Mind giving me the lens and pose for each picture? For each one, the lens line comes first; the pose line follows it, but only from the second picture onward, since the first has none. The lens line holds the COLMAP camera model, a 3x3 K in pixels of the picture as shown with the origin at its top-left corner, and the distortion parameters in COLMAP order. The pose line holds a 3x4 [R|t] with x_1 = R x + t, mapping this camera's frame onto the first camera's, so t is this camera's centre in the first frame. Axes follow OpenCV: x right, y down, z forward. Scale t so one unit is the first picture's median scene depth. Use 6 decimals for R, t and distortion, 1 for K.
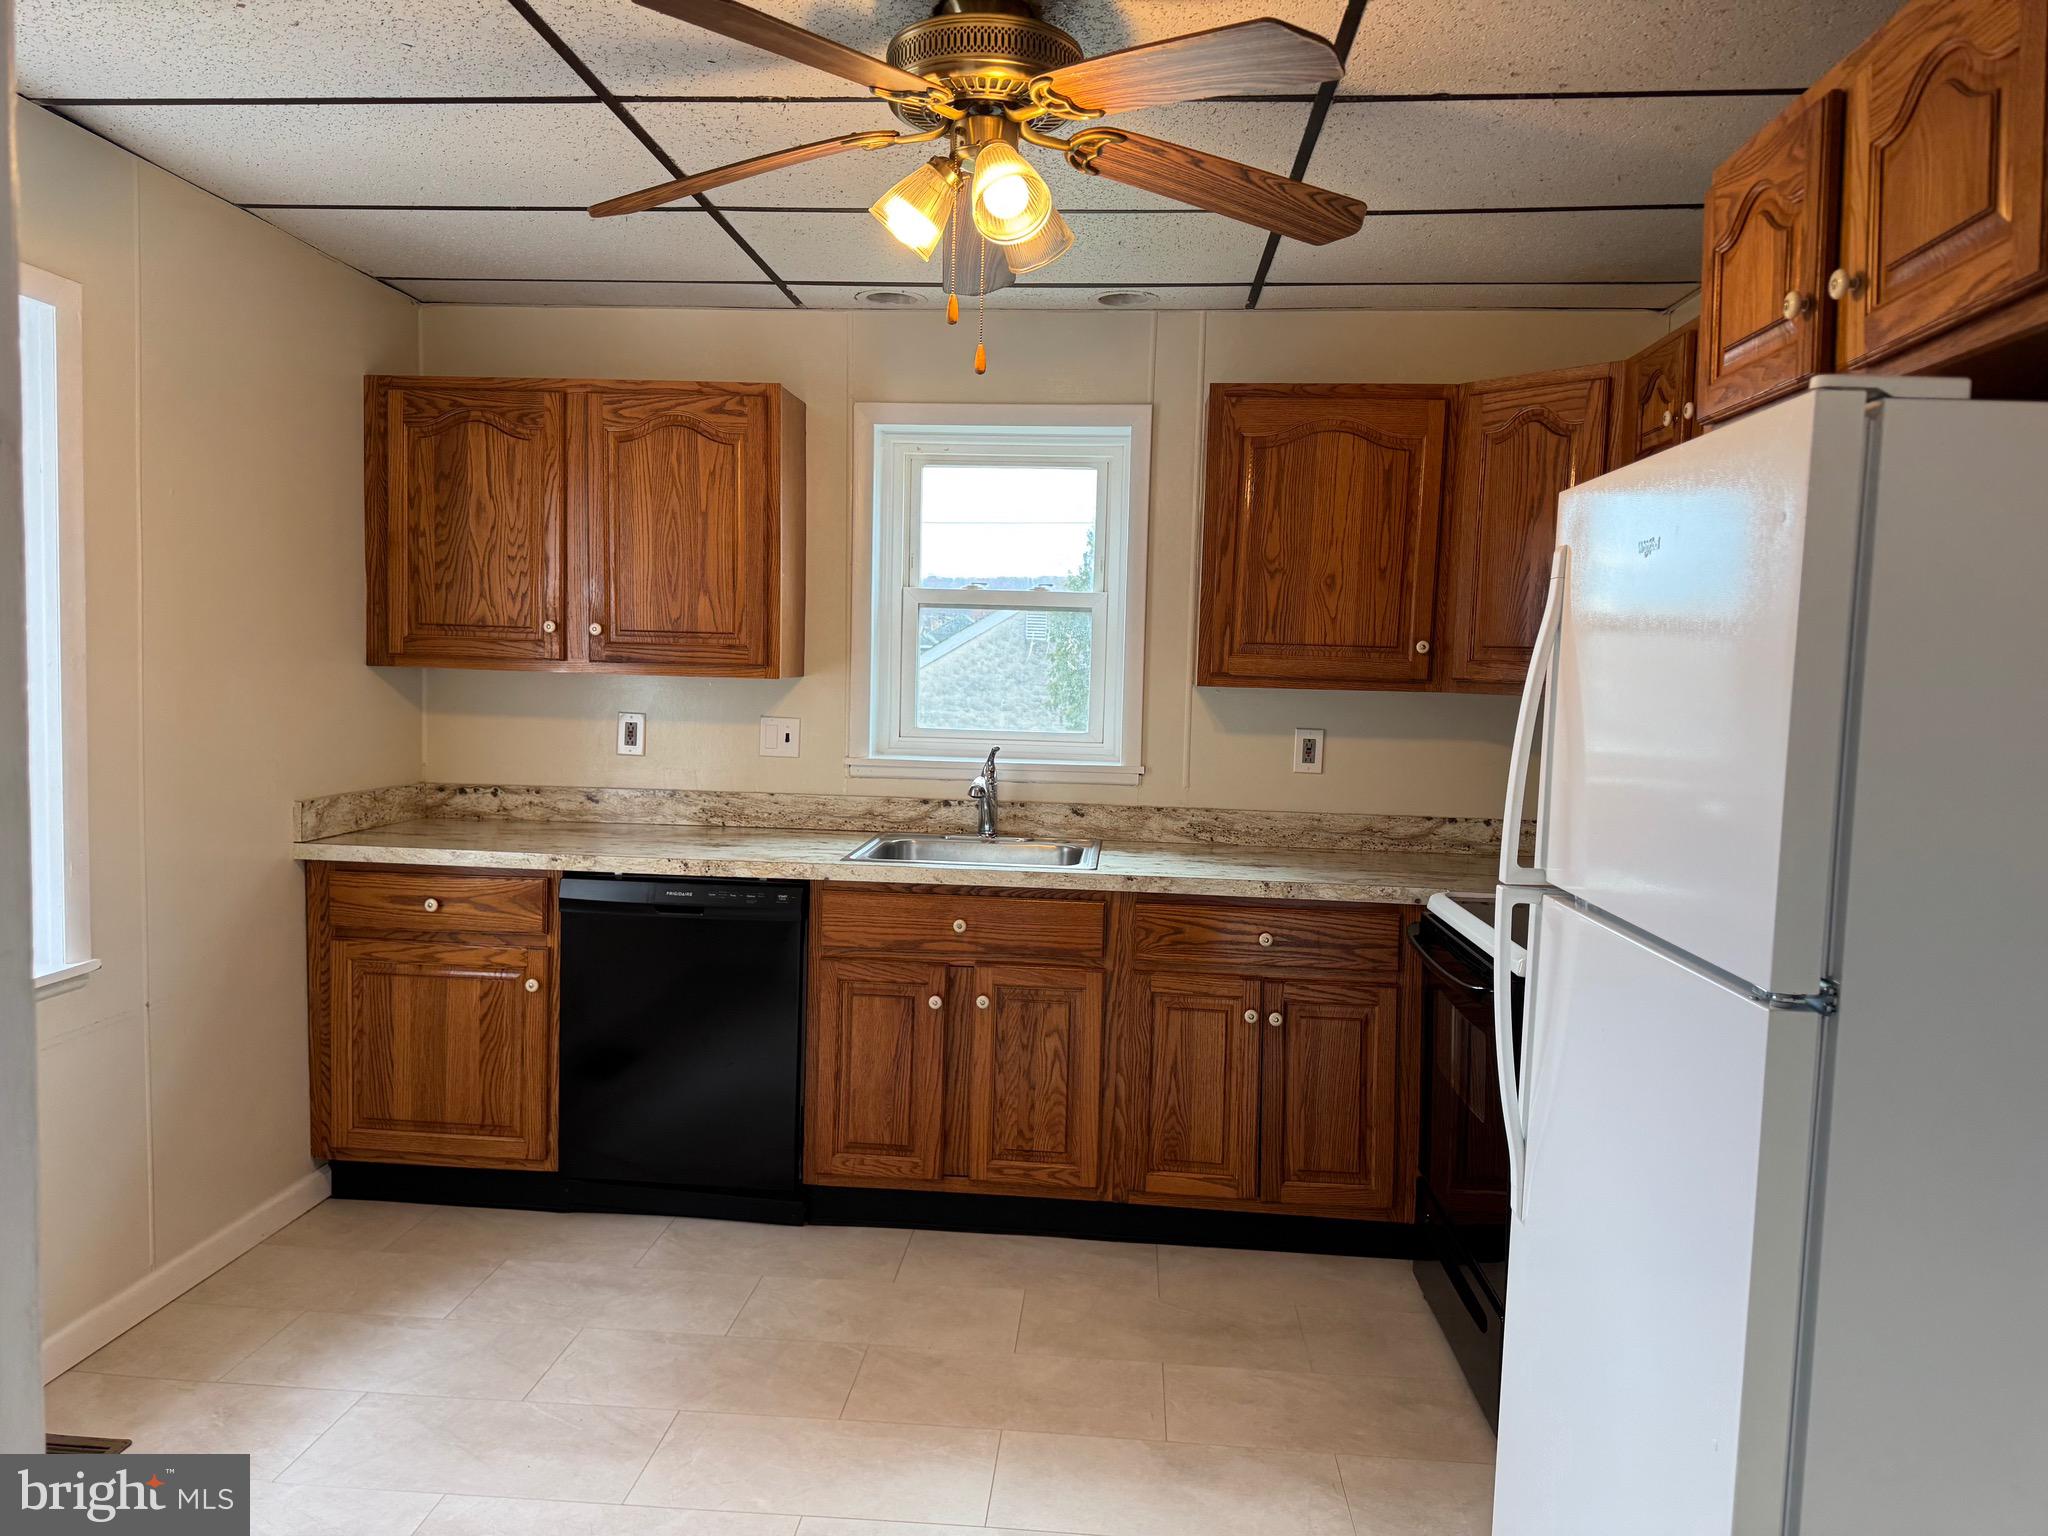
lens RADIAL K [[1413.1, 0, 1024.0], [0, 1413.1, 768.0], [0, 0, 1]] dist [0.171892, -0.365119]
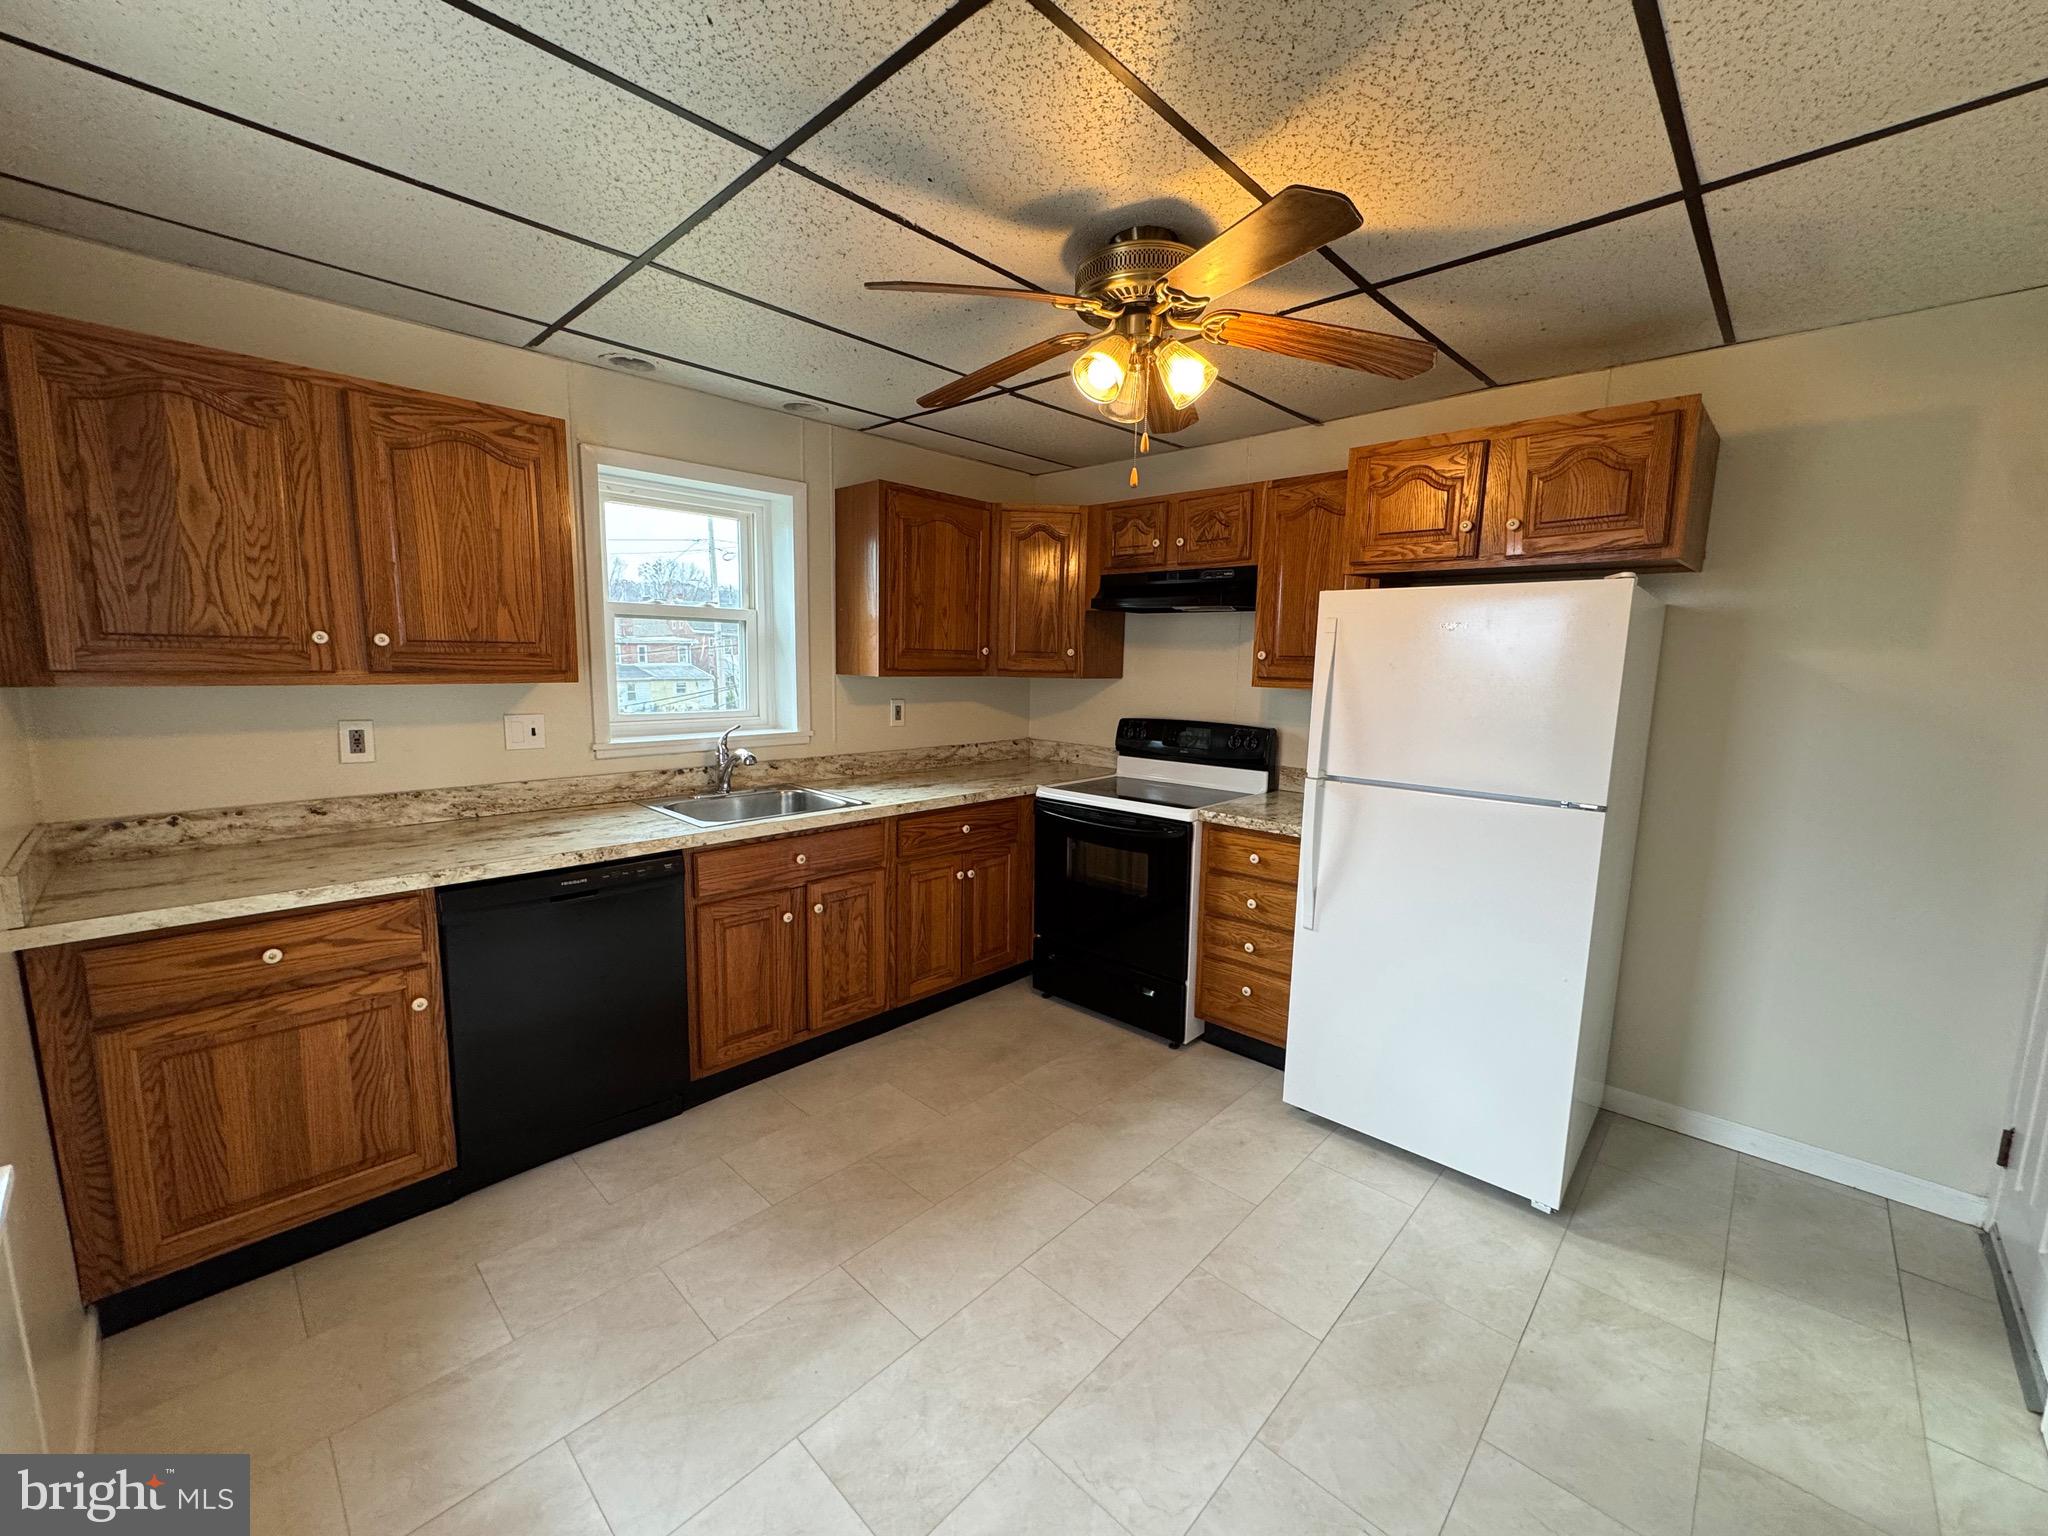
lens RADIAL K [[812.1, 0, 1024.0], [0, 812.1, 768.0], [0, 0, 1]] dist [0.000821, 0.000076]
pose [[0.634837, -0.120345, 0.763216, -0.462458], [0.052557, 0.992233, 0.112741, -0.050151], [-0.770856, -0.031460, 0.636232, 0.308415]]
